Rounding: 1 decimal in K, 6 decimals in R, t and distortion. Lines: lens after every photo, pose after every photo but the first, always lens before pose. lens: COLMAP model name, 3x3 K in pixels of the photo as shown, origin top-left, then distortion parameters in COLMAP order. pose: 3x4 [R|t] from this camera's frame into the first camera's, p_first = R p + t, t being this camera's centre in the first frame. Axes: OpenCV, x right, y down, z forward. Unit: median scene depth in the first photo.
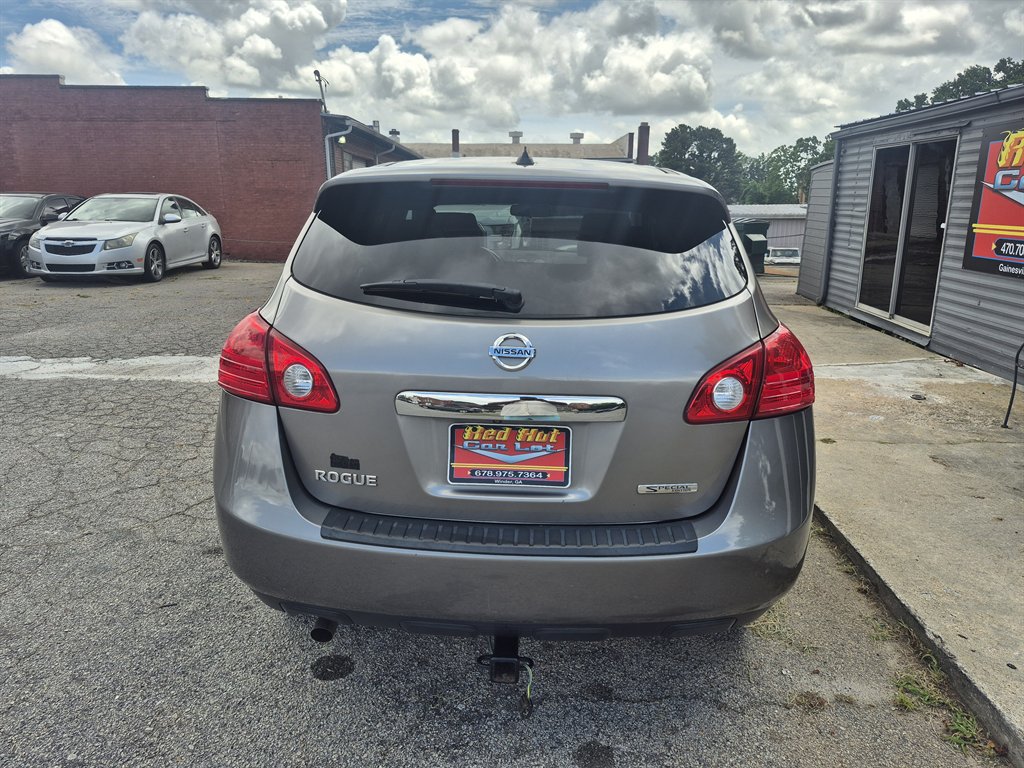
lens RADIAL K [[713.3, 0, 517.6], [0, 713.3, 382.4], [0, 0, 1]] dist [0.043038, -0.037696]
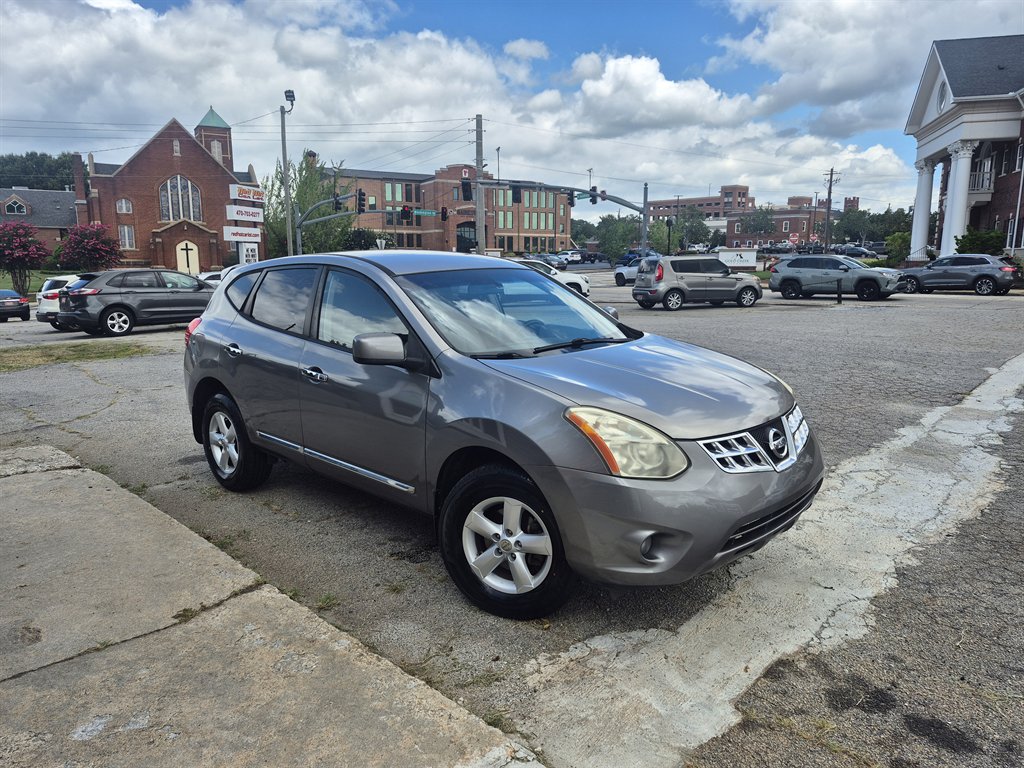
lens RADIAL K [[713.3, 0, 515.4], [0, 713.3, 376.1], [0, 0, 1]] dist [0.043038, -0.037696]
pose [[-0.663502, 0.116840, -0.738995, 0.484016], [-0.191739, 0.928190, 0.318904, -0.292052], [0.723188, 0.353288, -0.593453, 1.068976]]
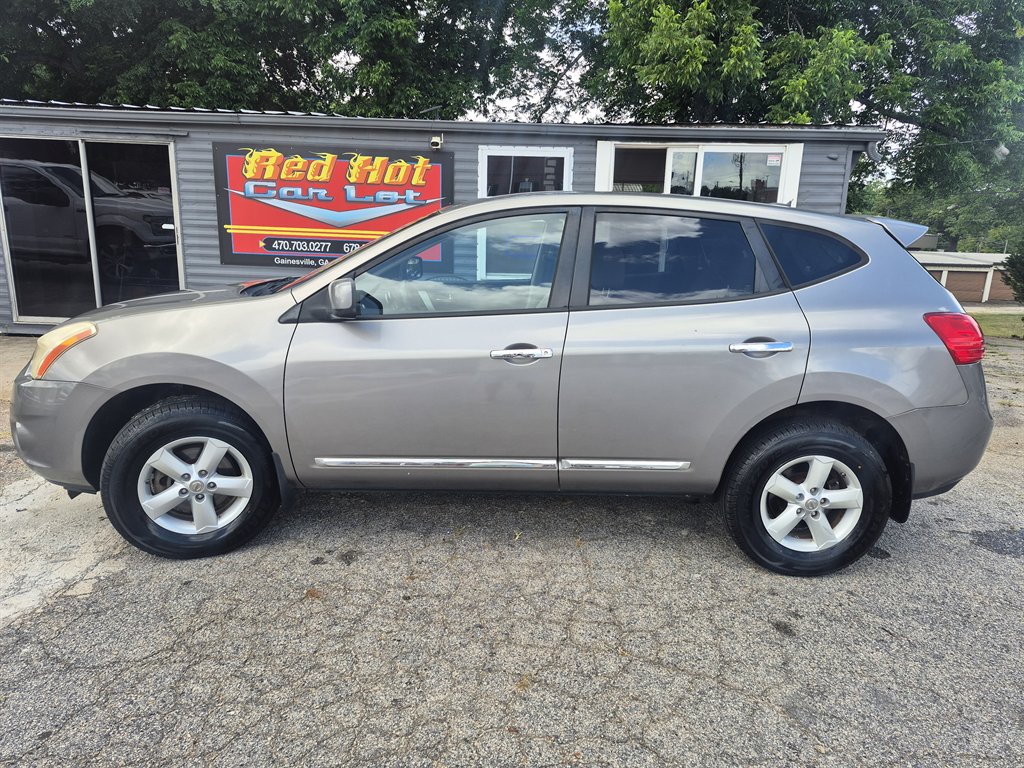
lens RADIAL K [[713.3, 0, 513.1], [0, 713.3, 392.2], [0, 0, 1]] dist [0.043038, -0.037696]
pose [[-0.049178, -0.258781, 0.964683, -0.562904], [0.217515, 0.939895, 0.263220, -0.168461], [-0.974817, 0.222778, 0.010067, 0.587965]]
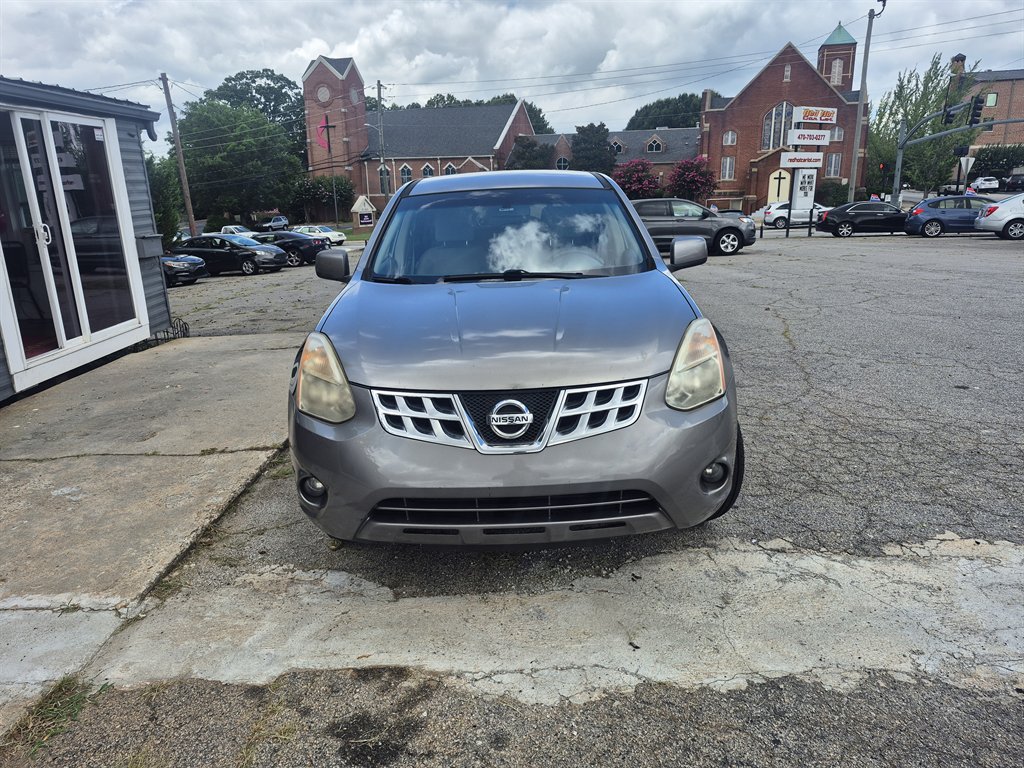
lens RADIAL K [[713.3, 0, 514.4], [0, 713.3, 387.9], [0, 0, 1]] dist [0.043038, -0.037696]
pose [[-0.999432, 0.019813, -0.027252, 0.027554], [0.003647, 0.867685, 0.497102, -0.322872], [0.033495, 0.496720, -0.867264, 1.229289]]
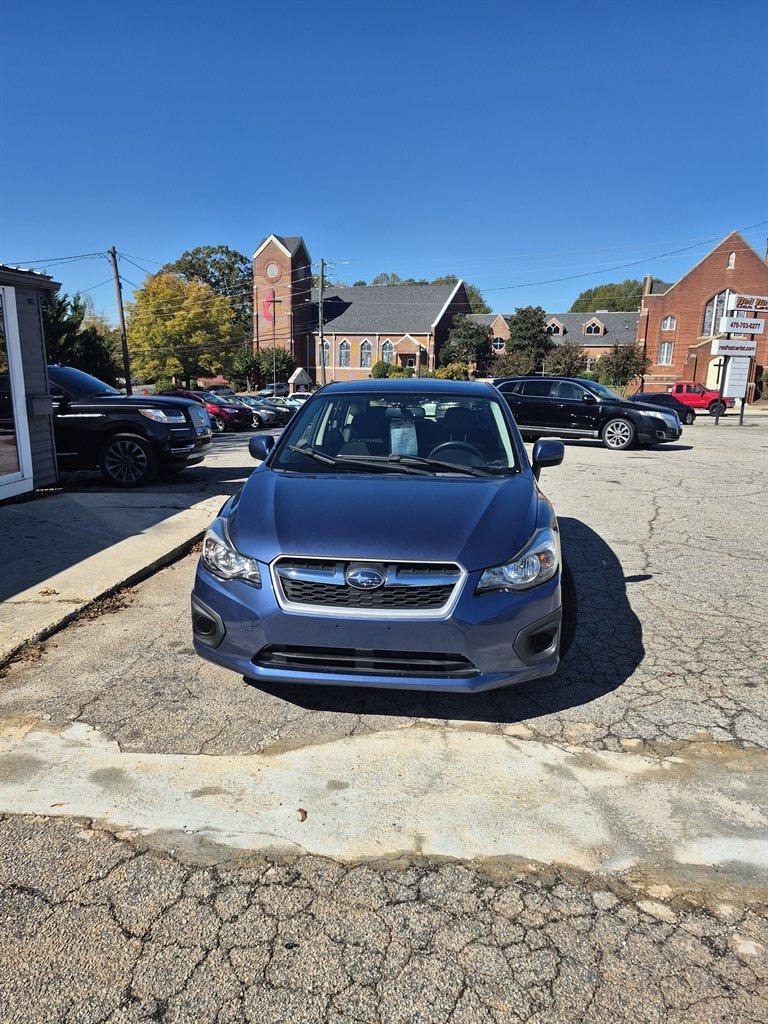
lens RADIAL K [[713.3, 0, 381.8], [0, 713.3, 520.2], [0, 0, 1]] dist [0.043038, -0.037696]
pose [[-0.997227, -0.039697, 0.062941, -0.092980], [-0.007379, 0.894412, 0.447183, -0.326626], [-0.074047, 0.445479, -0.892225, 1.236219]]
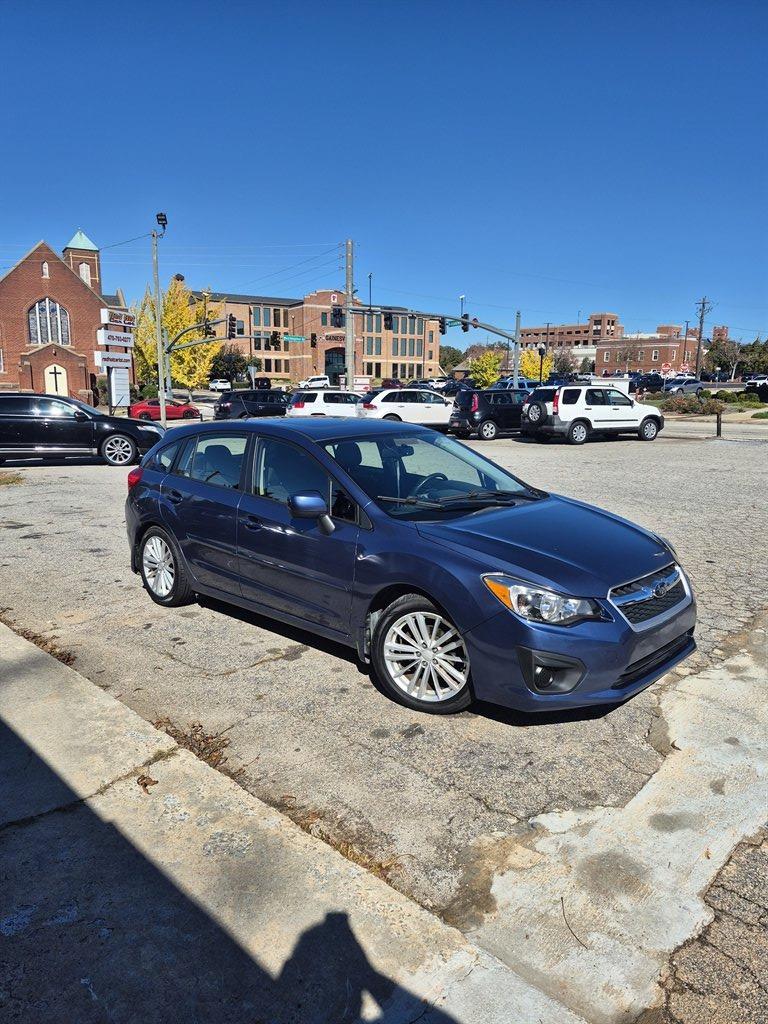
lens RADIAL K [[713.3, 0, 379.5], [0, 713.3, 512.8], [0, 0, 1]] dist [0.043038, -0.037696]
pose [[-0.665612, 0.120637, -0.736483, 0.490863], [-0.201248, 0.921277, 0.332789, -0.293139], [0.718652, 0.369724, -0.588935, 1.010803]]
